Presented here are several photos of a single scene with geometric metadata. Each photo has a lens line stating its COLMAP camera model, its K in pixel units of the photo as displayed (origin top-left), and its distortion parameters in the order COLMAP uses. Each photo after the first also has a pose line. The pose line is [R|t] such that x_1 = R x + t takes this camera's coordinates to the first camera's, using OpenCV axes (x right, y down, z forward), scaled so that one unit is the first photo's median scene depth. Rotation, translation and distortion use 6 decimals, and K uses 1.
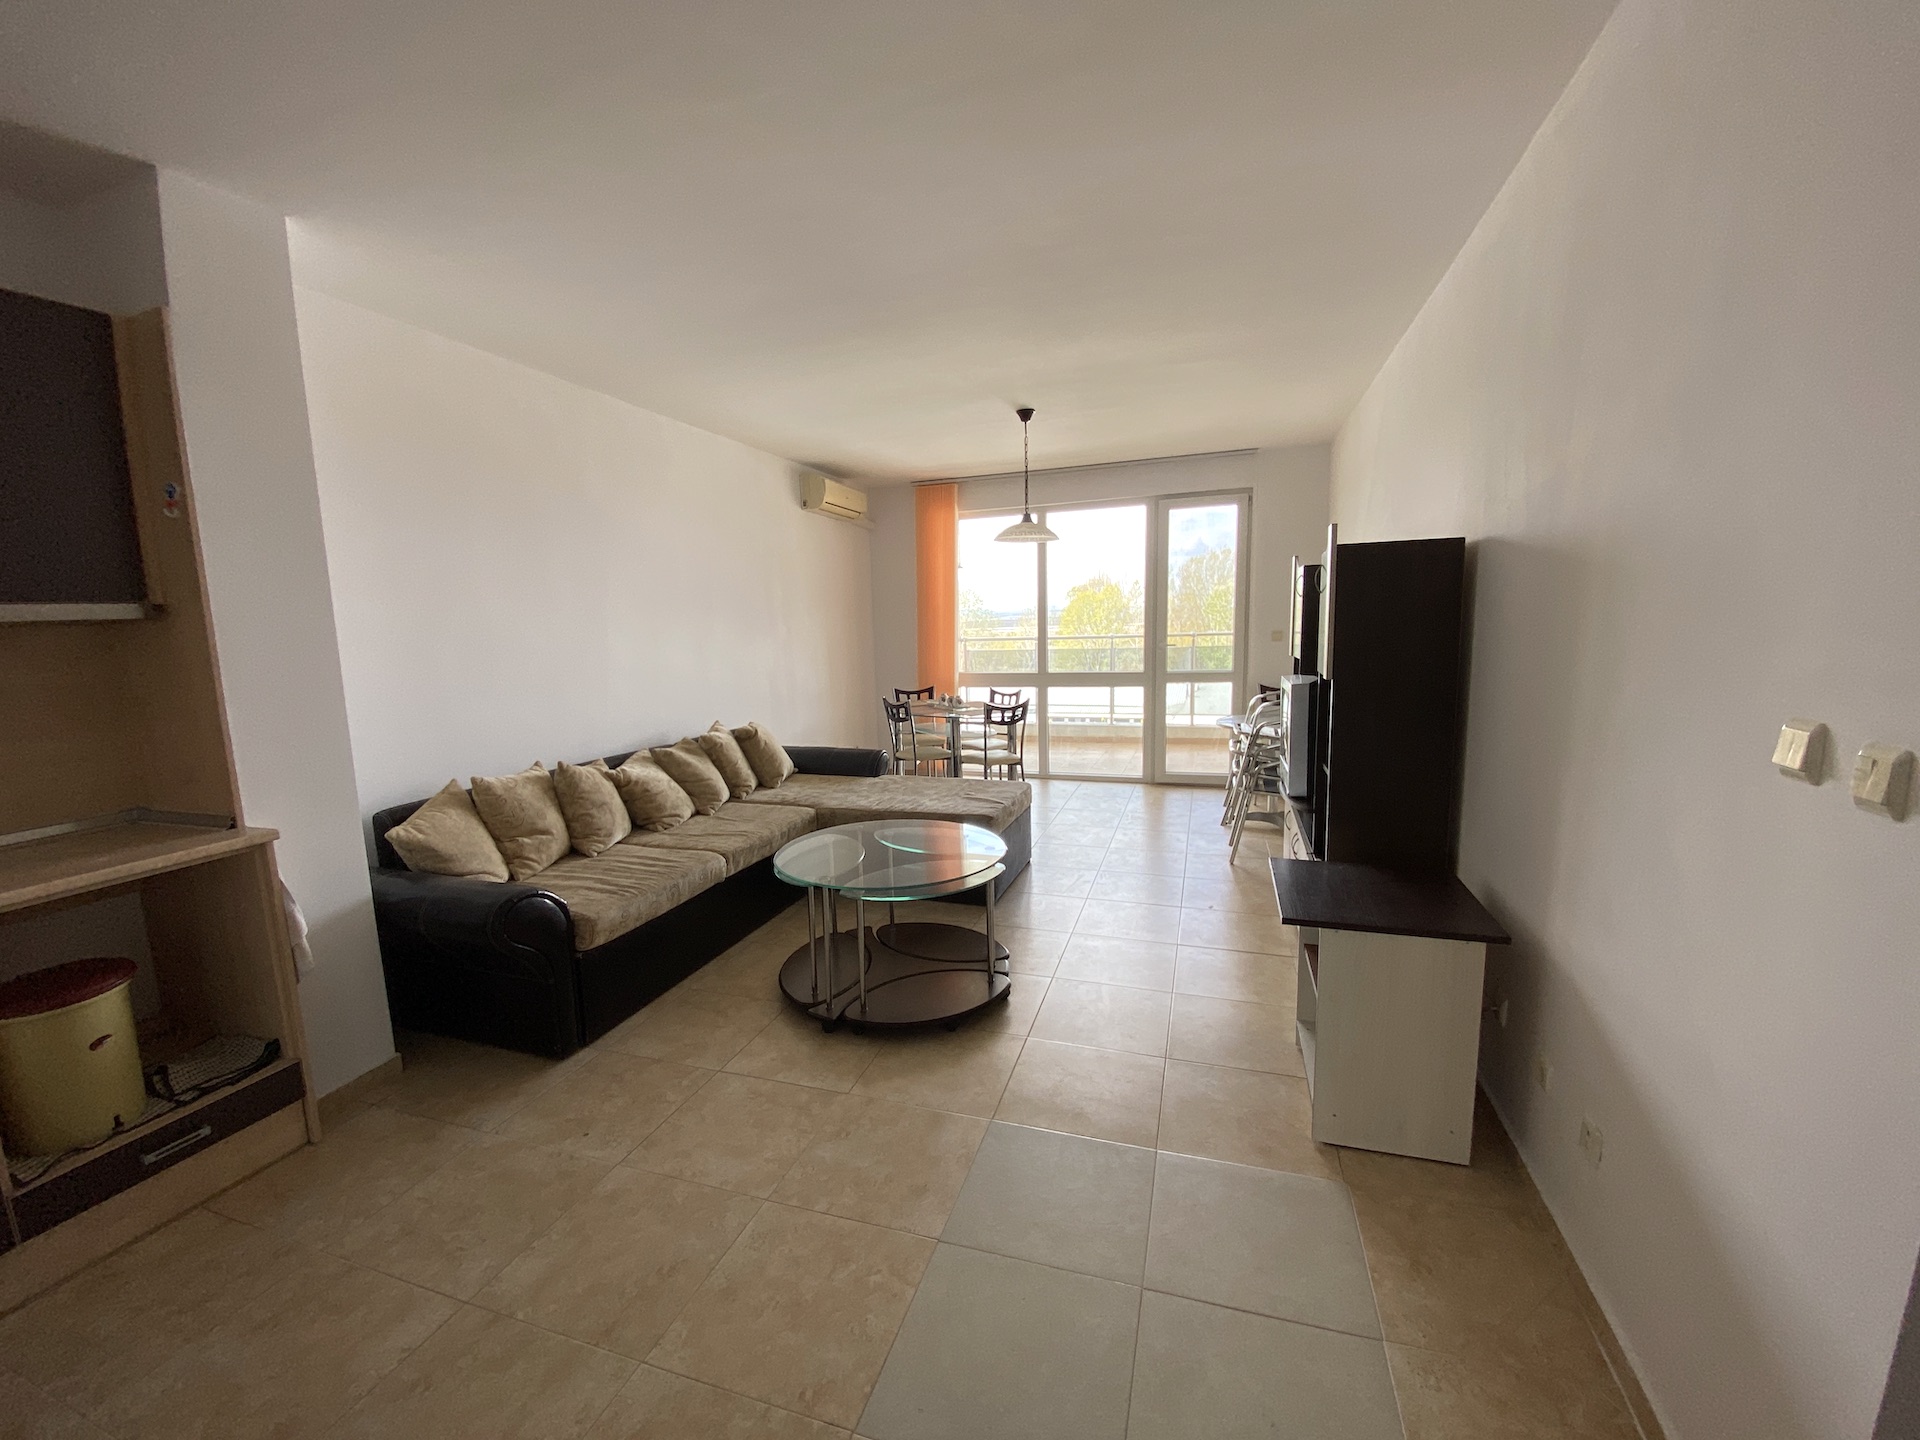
lens RADIAL K [[777.1, 0, 960.0], [0, 777.1, 720.0], [0, 0, 1]] dist [-0.000790, -0.012084]
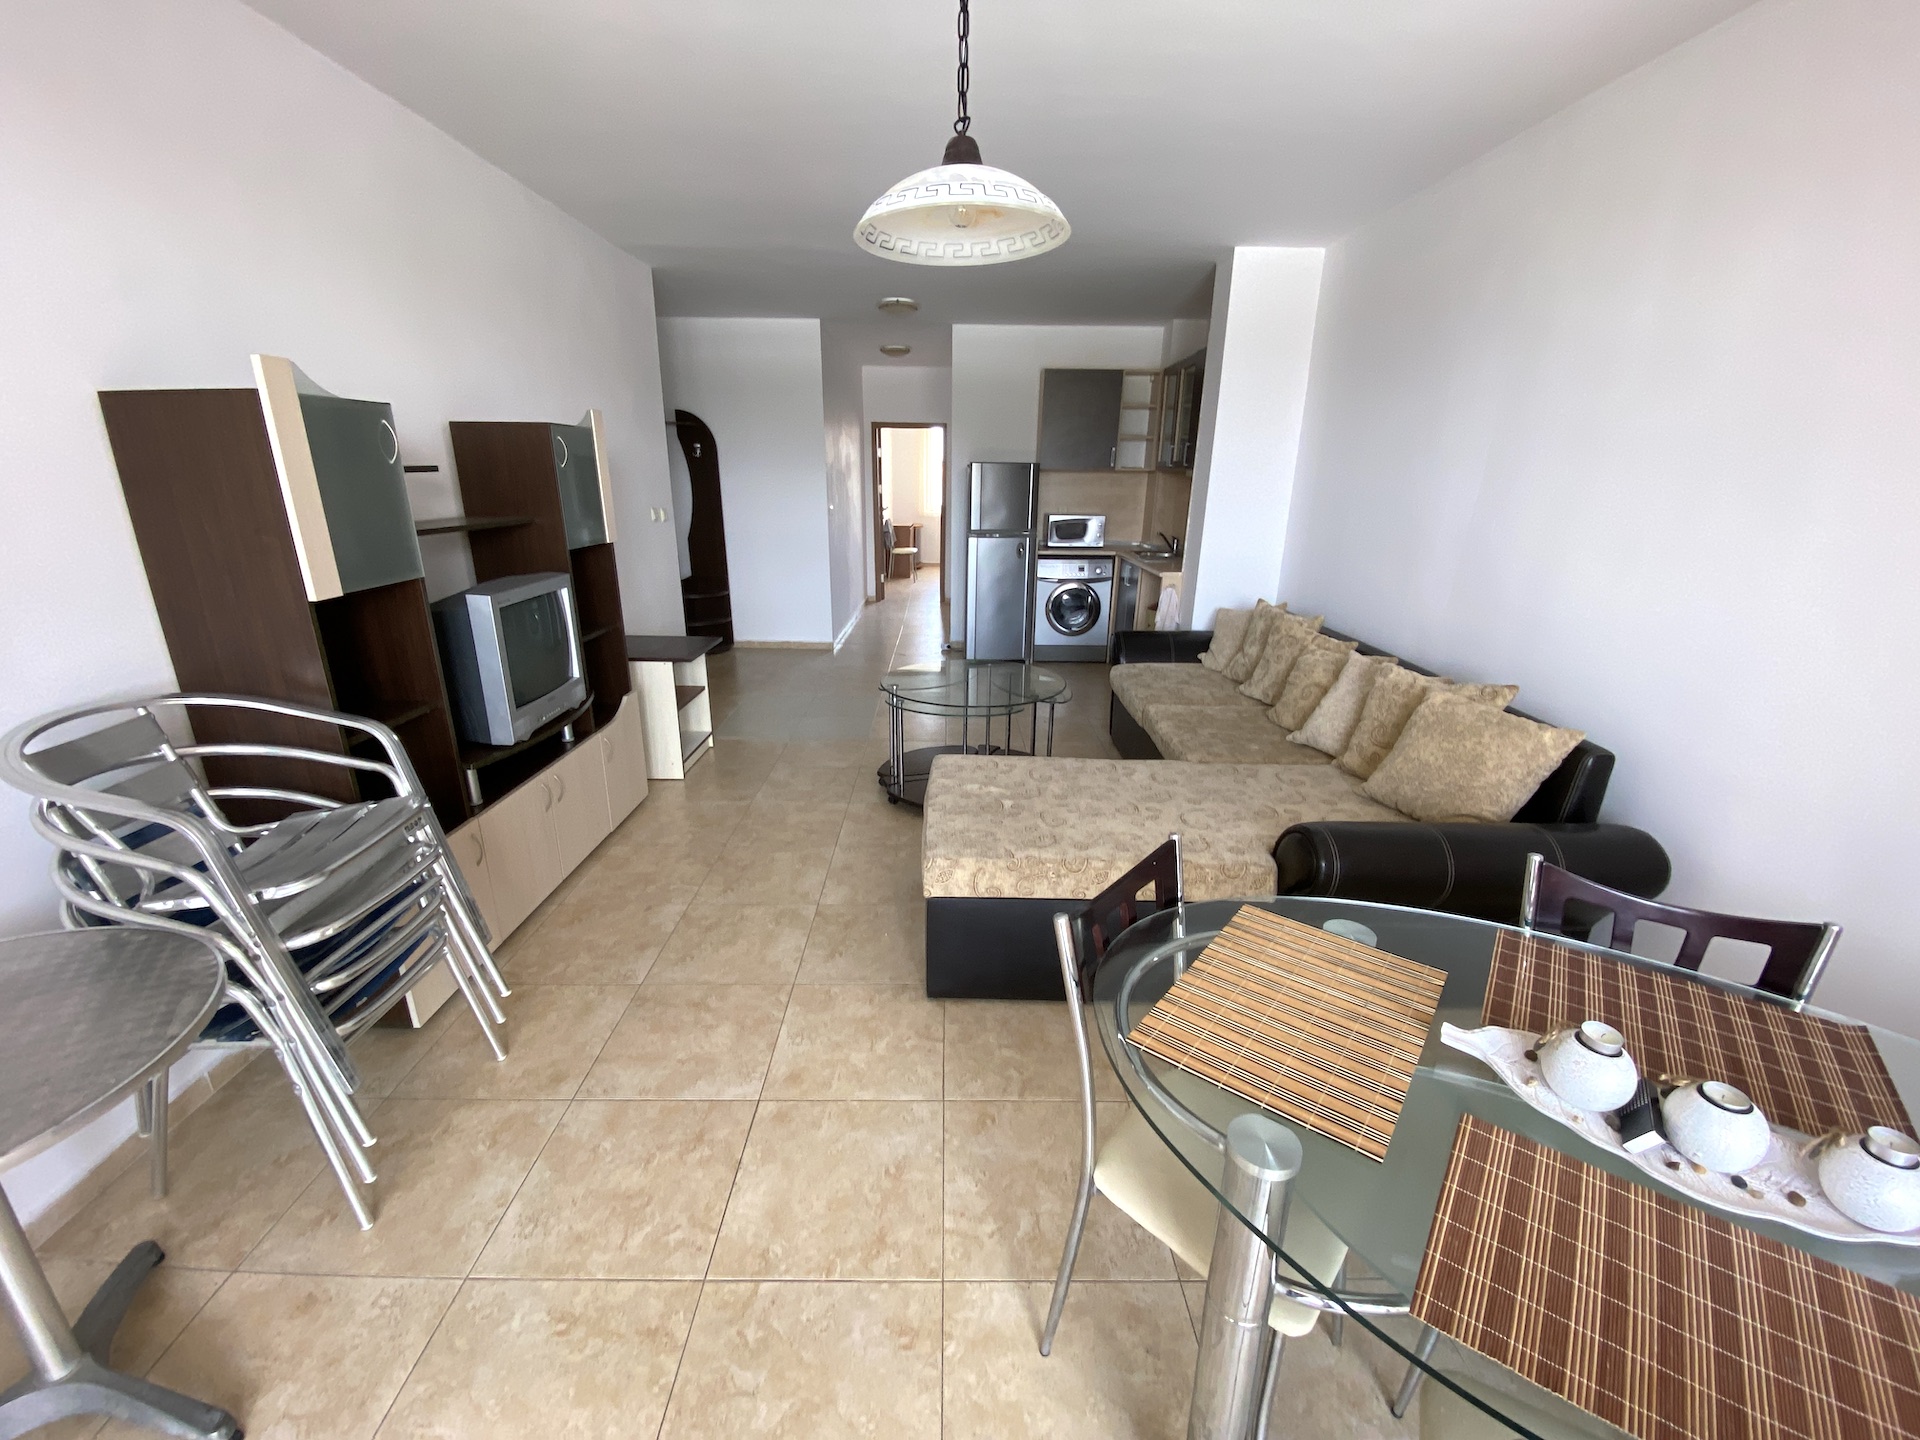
lens RADIAL K [[765.1, 0, 955.3], [0, 765.1, 741.1], [0, 0, 1]] dist [0.025384, -0.022186]
pose [[-0.946987, 0.117190, -0.299137, 0.299009], [-0.030611, 0.893950, 0.447120, -0.274263], [0.319811, 0.432574, -0.842971, 1.950310]]
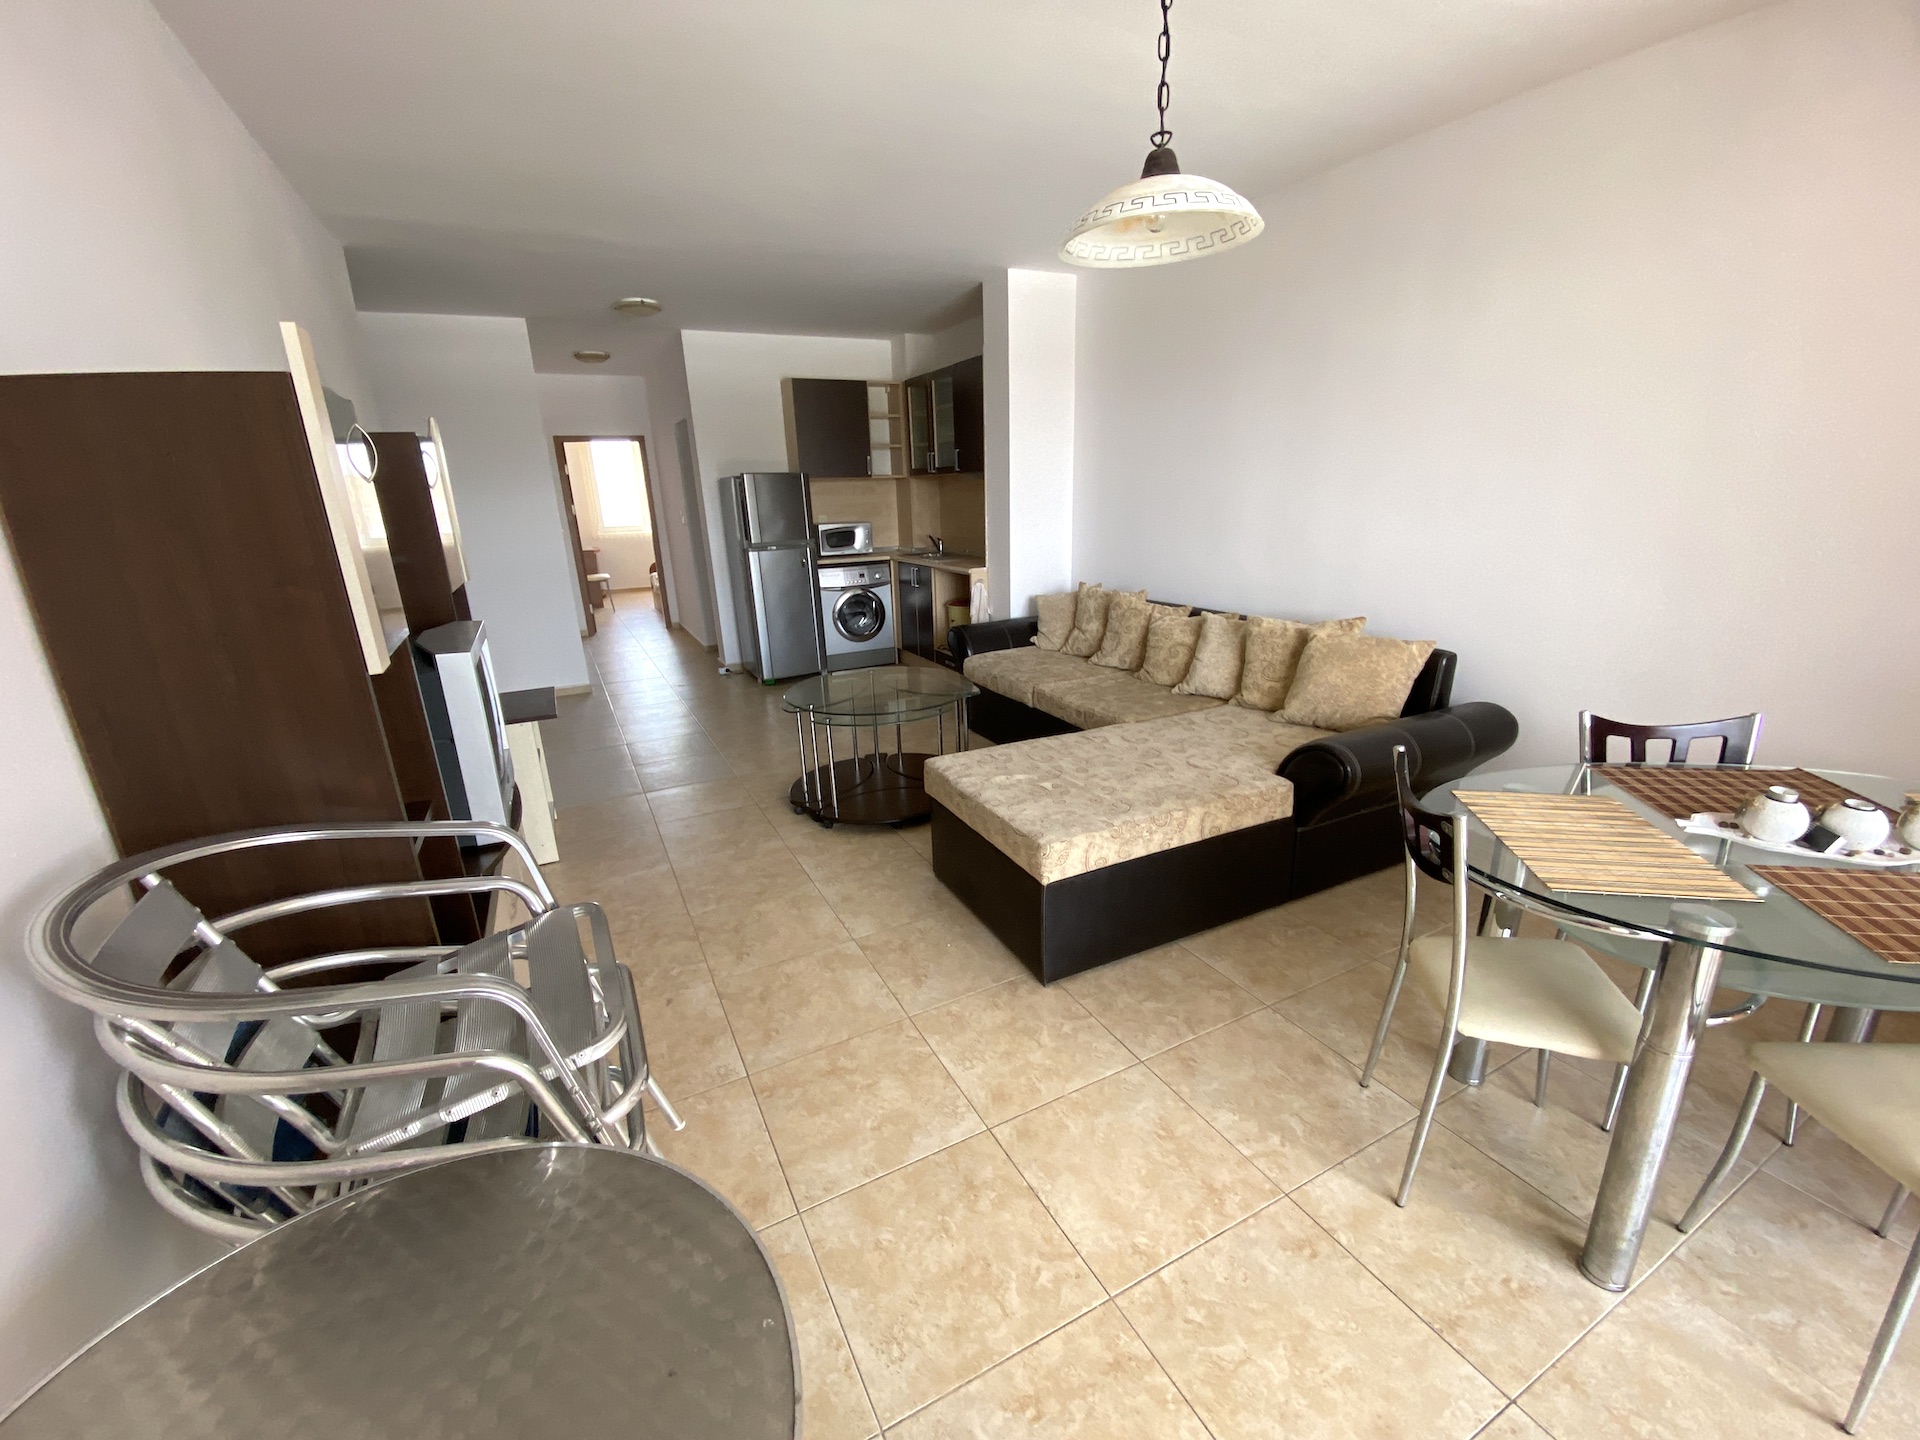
lens RADIAL K [[765.1, 0, 955.3], [0, 765.1, 741.1], [0, 0, 1]] dist [0.025384, -0.022186]
pose [[-0.701888, 0.269773, -0.659223, 0.608723], [-0.041703, 0.908351, 0.416125, -0.248028], [0.711065, 0.319565, -0.626310, 1.765965]]
